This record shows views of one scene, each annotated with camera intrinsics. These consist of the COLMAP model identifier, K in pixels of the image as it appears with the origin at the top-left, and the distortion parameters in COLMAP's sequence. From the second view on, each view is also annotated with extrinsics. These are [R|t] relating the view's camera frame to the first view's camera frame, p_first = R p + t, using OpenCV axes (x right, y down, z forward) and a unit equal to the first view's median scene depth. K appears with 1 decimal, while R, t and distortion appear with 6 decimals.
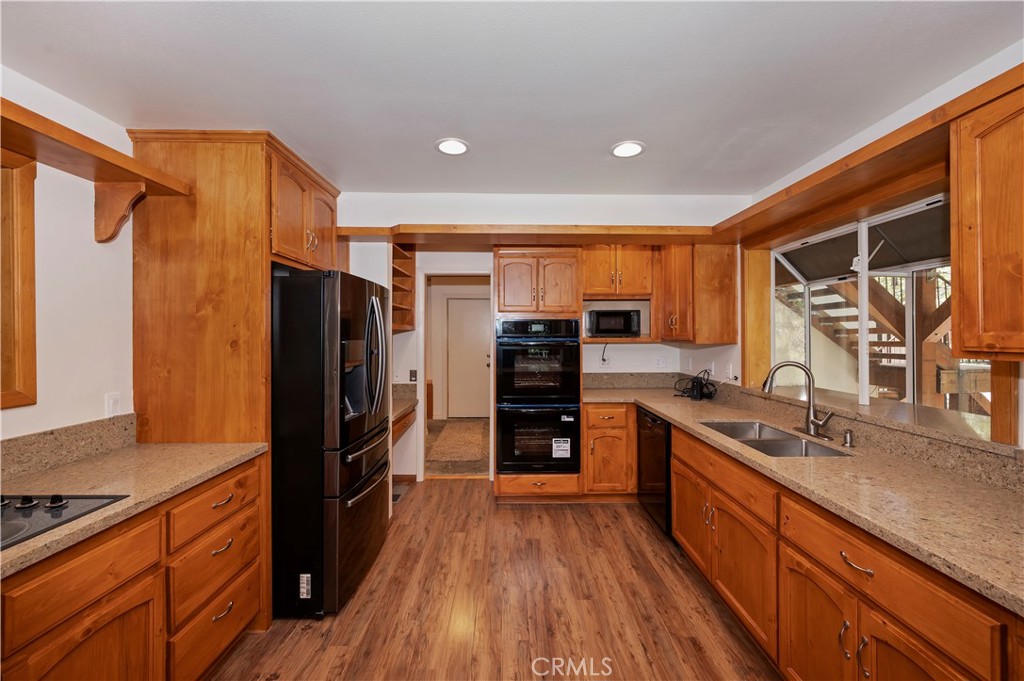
lens RADIAL K [[409.6, 0, 514.0], [0, 409.6, 339.9], [0, 0, 1]] dist [0.000851, 0.000331]
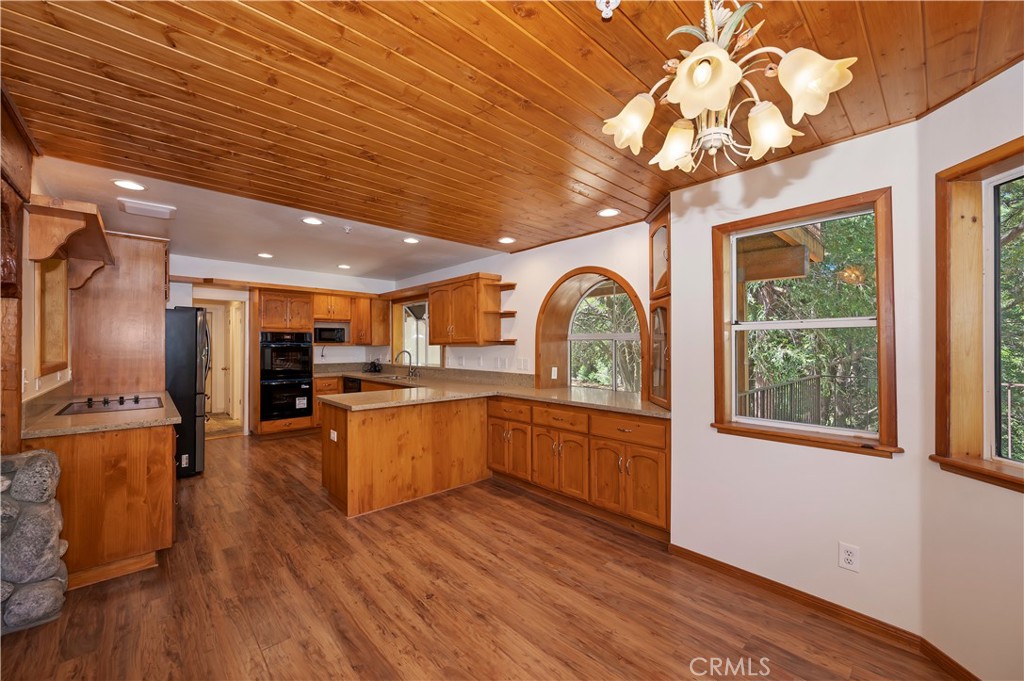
lens RADIAL K [[409.6, 0, 511.7], [0, 409.6, 342.4], [0, 0, 1]] dist [0.000851, 0.000331]
pose [[0.746668, 0.002035, 0.665194, -0.401211], [0.005069, 0.999949, -0.008749, 0.014214], [-0.665178, 0.009905, 0.746619, -0.997481]]
